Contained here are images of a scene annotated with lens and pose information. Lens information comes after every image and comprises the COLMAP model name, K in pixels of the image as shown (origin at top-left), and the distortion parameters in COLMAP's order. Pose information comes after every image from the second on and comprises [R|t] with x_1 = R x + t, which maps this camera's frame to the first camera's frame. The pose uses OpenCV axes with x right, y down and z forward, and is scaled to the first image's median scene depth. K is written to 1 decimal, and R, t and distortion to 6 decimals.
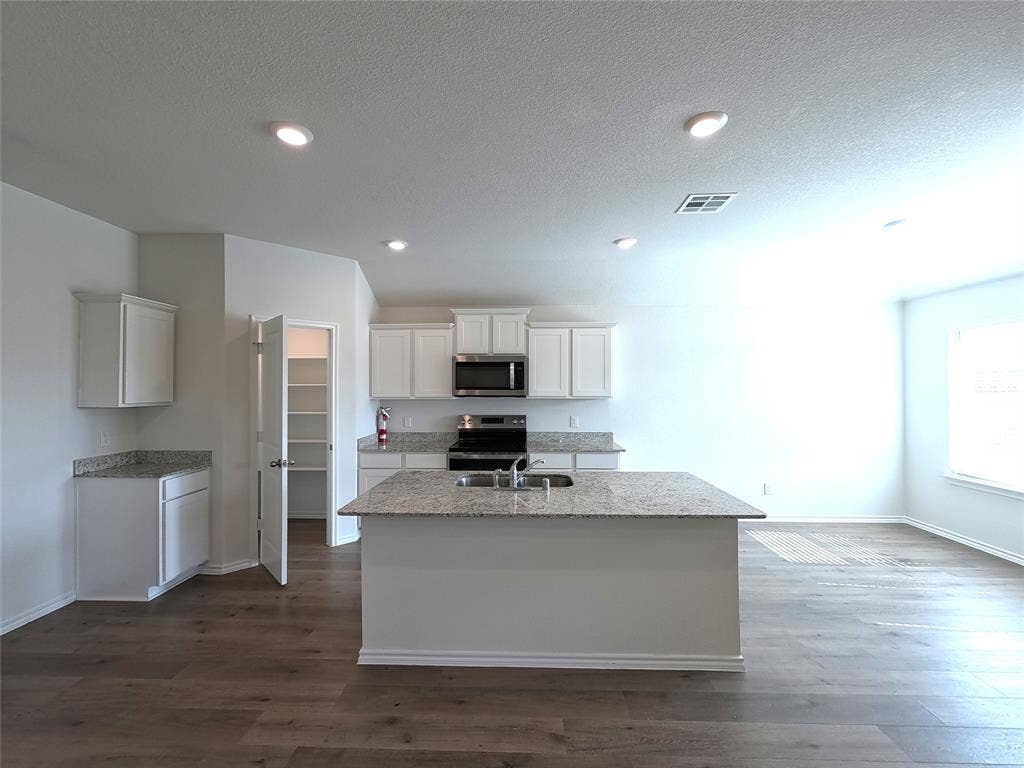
lens RADIAL K [[427.2, 0, 512.0], [0, 427.2, 384.0], [0, 0, 1]] dist [-0.001704, -0.000353]
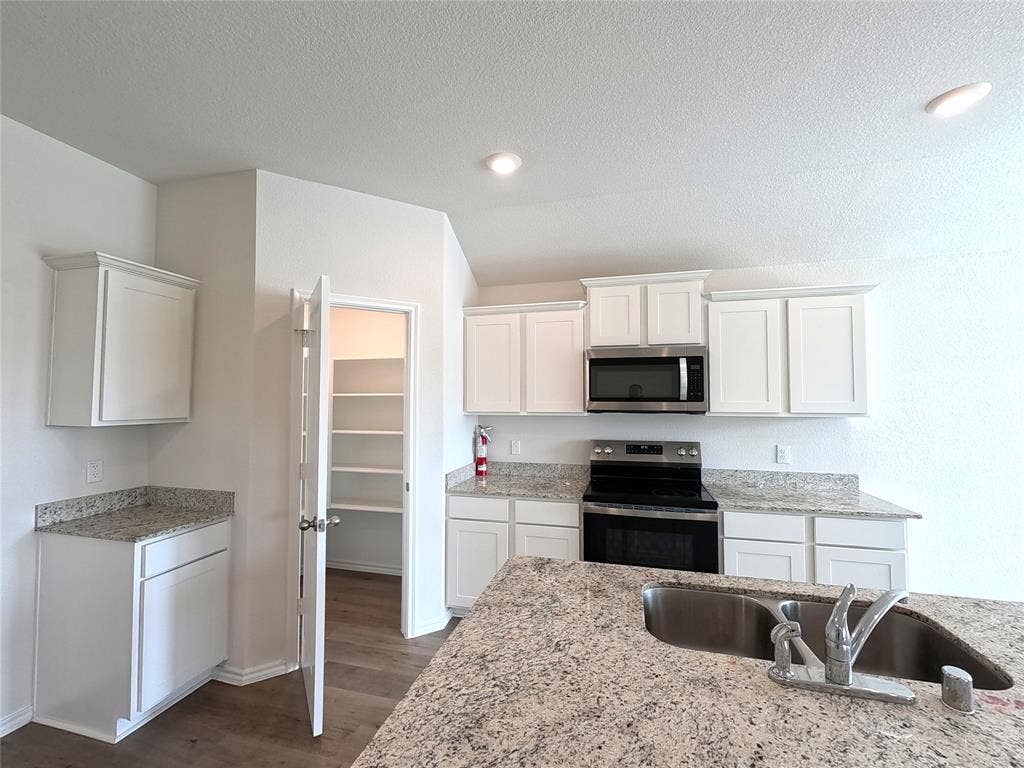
lens RADIAL K [[427.2, 0, 512.0], [0, 427.2, 384.0], [0, 0, 1]] dist [-0.001704, -0.000353]
pose [[0.974684, -0.006980, -0.223479, -0.109122], [0.000276, 0.999549, -0.030016, 0.006809], [0.223588, 0.029195, 0.974246, 0.366746]]
